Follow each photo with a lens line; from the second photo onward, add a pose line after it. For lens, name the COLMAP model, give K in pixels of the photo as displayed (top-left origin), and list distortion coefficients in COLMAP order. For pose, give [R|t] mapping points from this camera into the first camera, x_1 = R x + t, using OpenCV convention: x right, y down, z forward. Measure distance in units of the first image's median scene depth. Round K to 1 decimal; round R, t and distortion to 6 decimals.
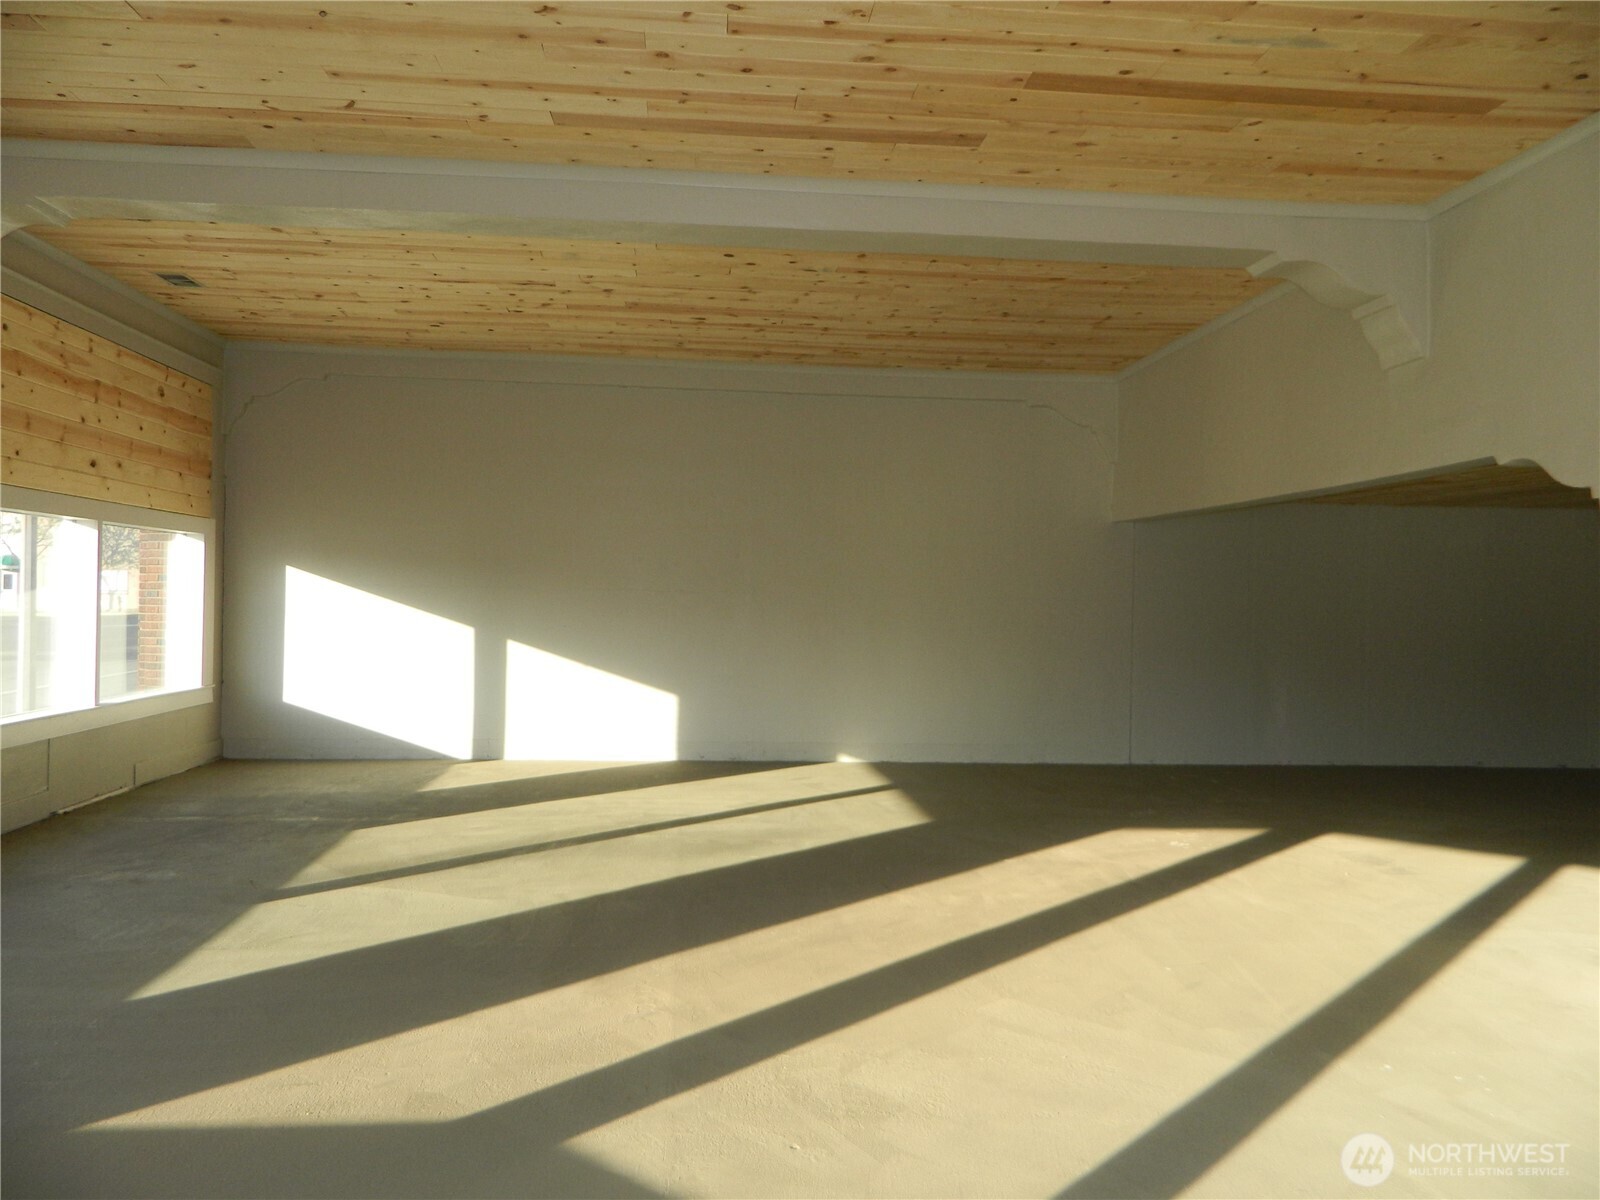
lens RADIAL K [[1172.0, 0, 806.0], [0, 1172.0, 591.5], [0, 0, 1]] dist [0.003219, -0.006040]
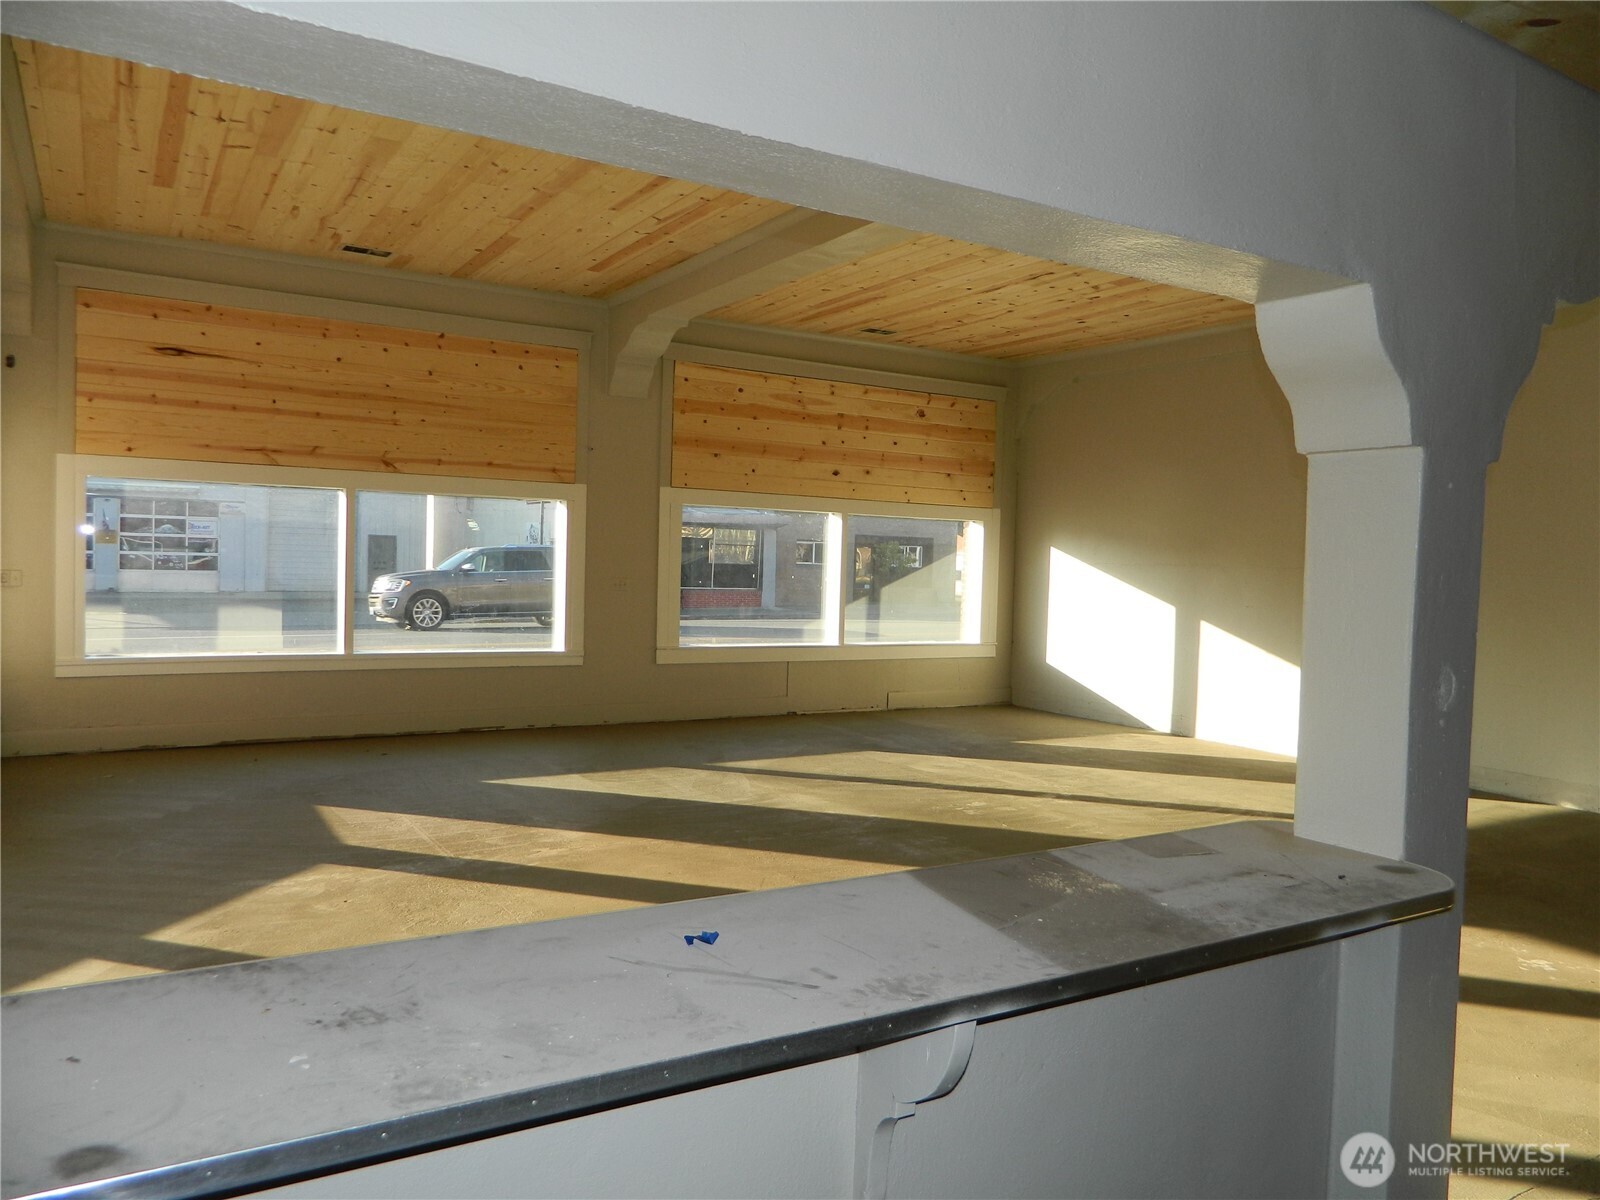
lens RADIAL K [[1172.0, 0, 799.7], [0, 1172.0, 600.6], [0, 0, 1]] dist [0.003219, -0.006040]
pose [[0.426002, 0.030118, -0.904221, 0.567819], [-0.020434, 0.999511, 0.023665, 0.010680], [0.904491, 0.008396, 0.426410, 0.306231]]
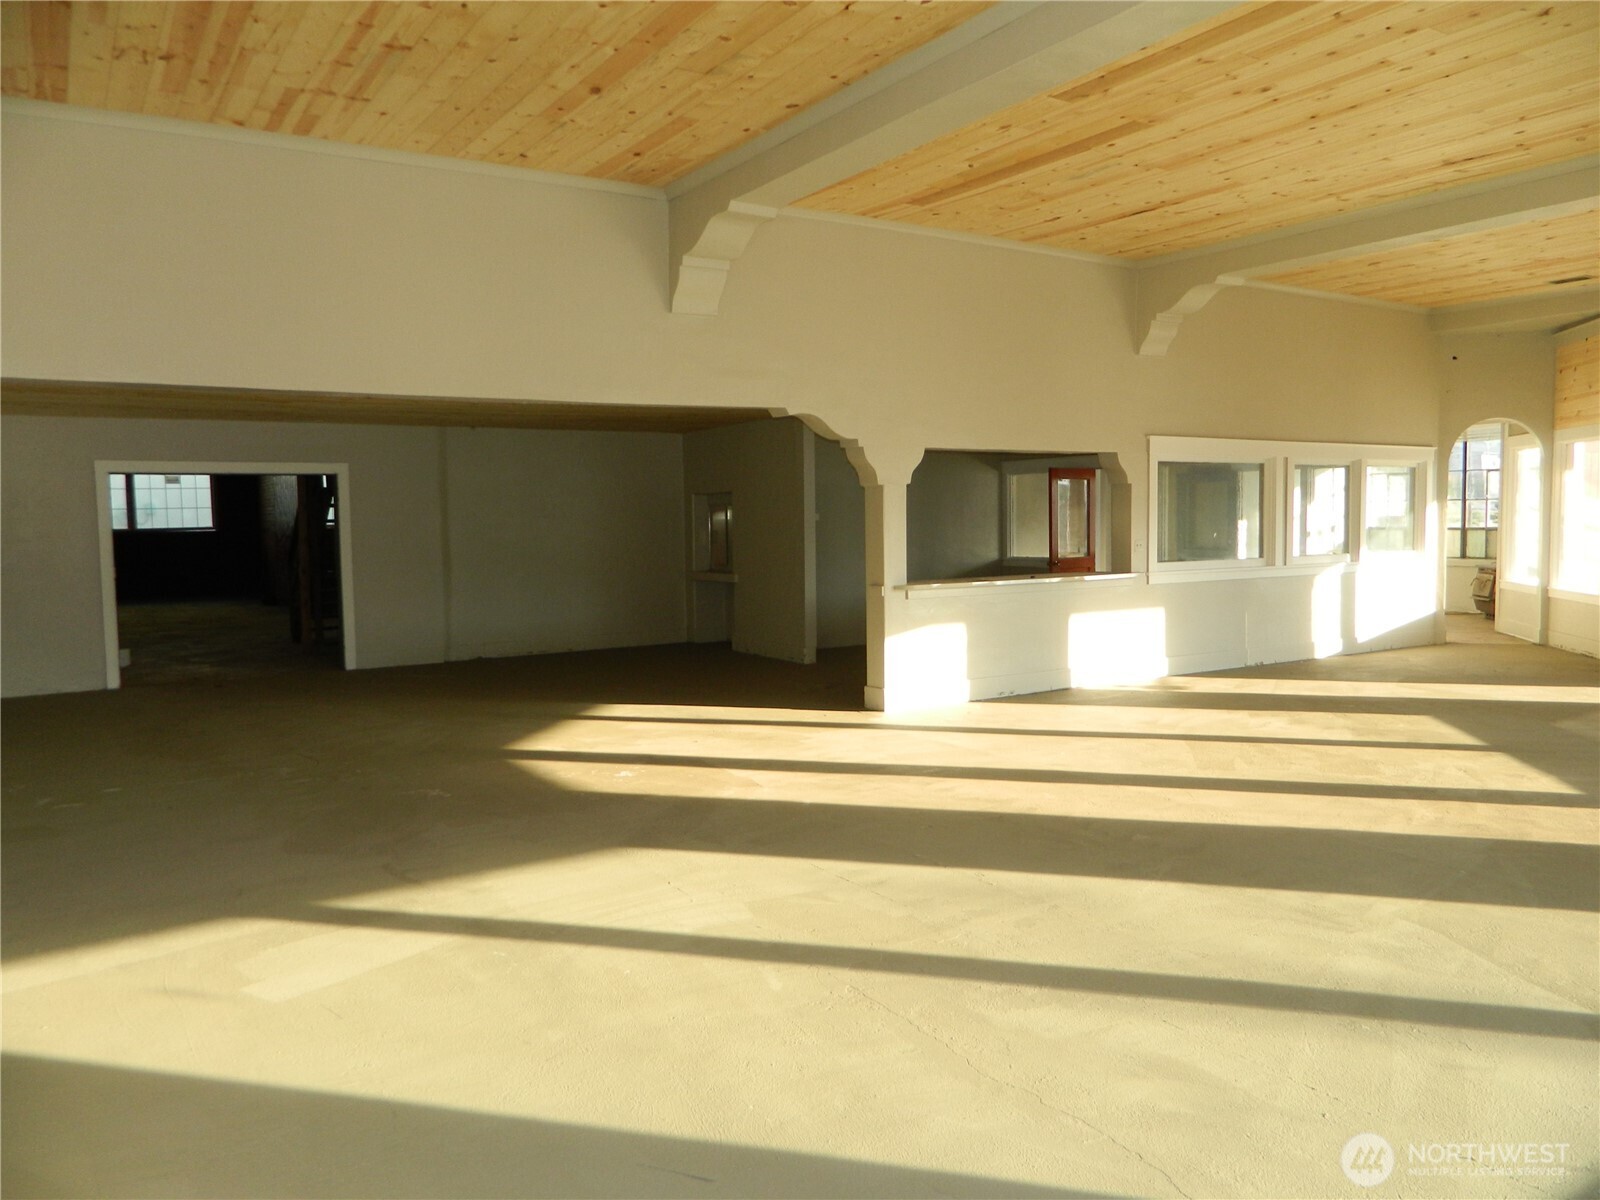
lens RADIAL K [[1172.0, 0, 802.3], [0, 1172.0, 595.2], [0, 0, 1]] dist [0.003219, -0.006040]
pose [[-0.456476, -0.074520, 0.886609, -0.457487], [0.003799, 0.996314, 0.085696, -0.005891], [-0.889727, 0.042486, -0.454511, 1.047416]]
